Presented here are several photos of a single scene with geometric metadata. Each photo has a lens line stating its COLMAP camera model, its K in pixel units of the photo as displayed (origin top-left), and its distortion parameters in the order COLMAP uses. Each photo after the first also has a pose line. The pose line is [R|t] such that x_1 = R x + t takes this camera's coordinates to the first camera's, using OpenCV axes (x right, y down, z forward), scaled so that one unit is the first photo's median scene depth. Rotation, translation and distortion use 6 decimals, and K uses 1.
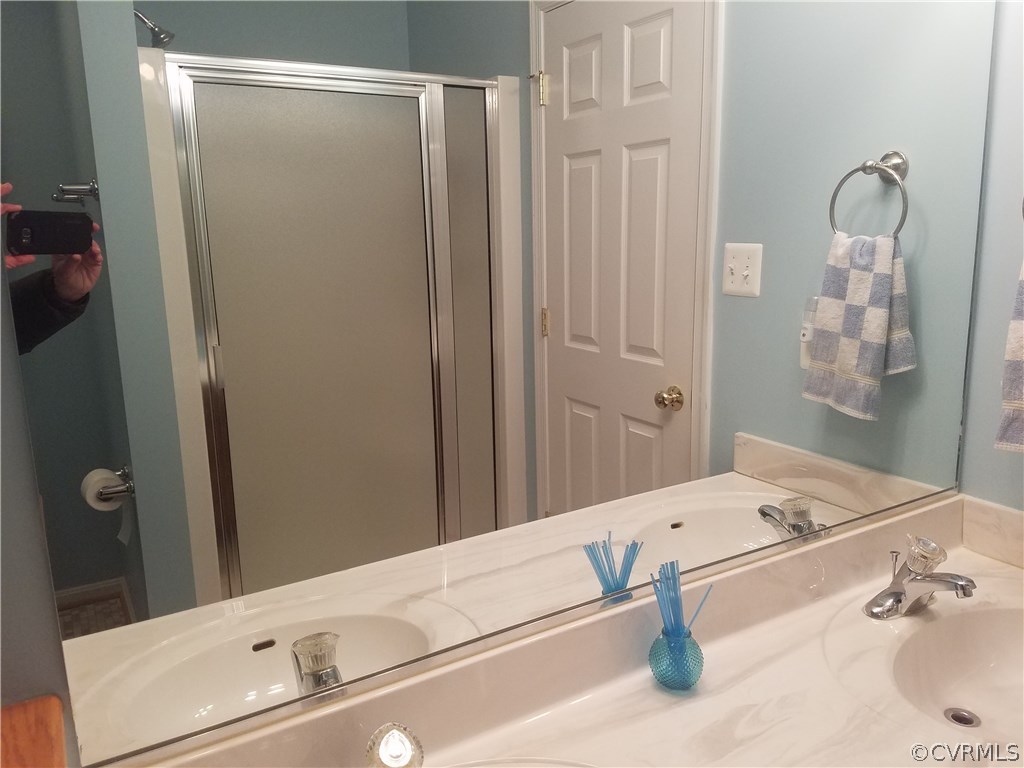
lens RADIAL K [[797.9, 0, 506.3], [0, 797.9, 388.0], [0, 0, 1]] dist [0.266954, -0.506141]
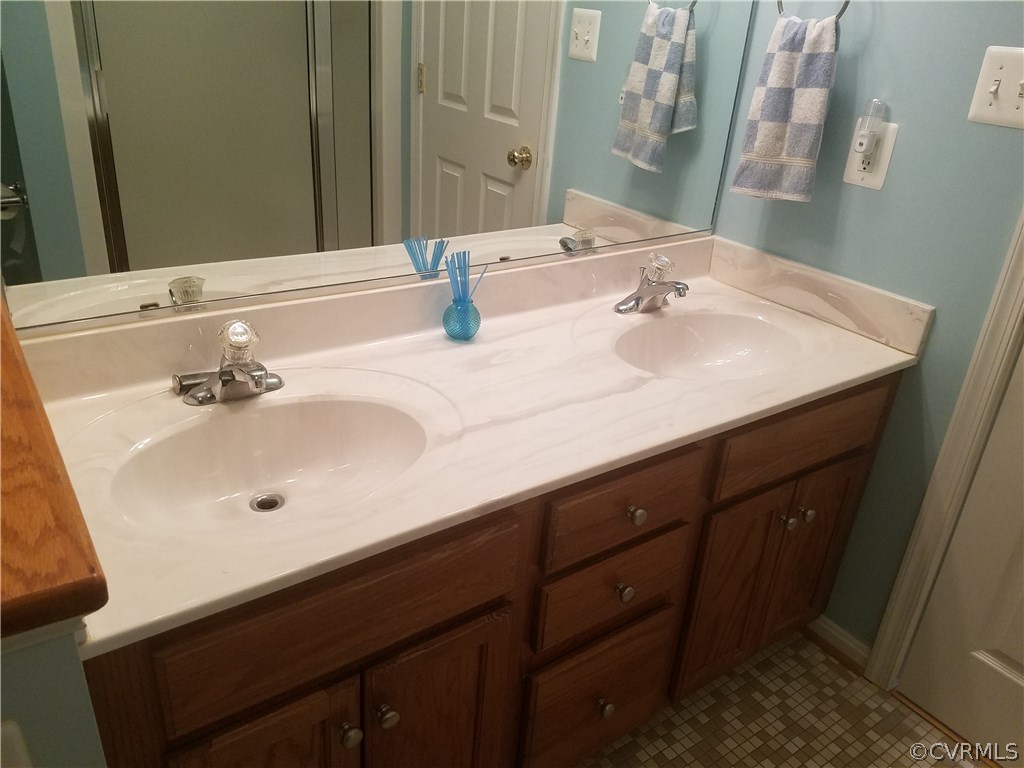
lens RADIAL K [[797.9, 0, 506.3], [0, 797.9, 388.0], [0, 0, 1]] dist [0.266954, -0.506141]
pose [[0.991893, 0.046547, 0.118243, 0.088536], [-0.073939, 0.968170, 0.239122, 0.077252], [-0.103349, -0.245926, 0.963763, -0.247408]]
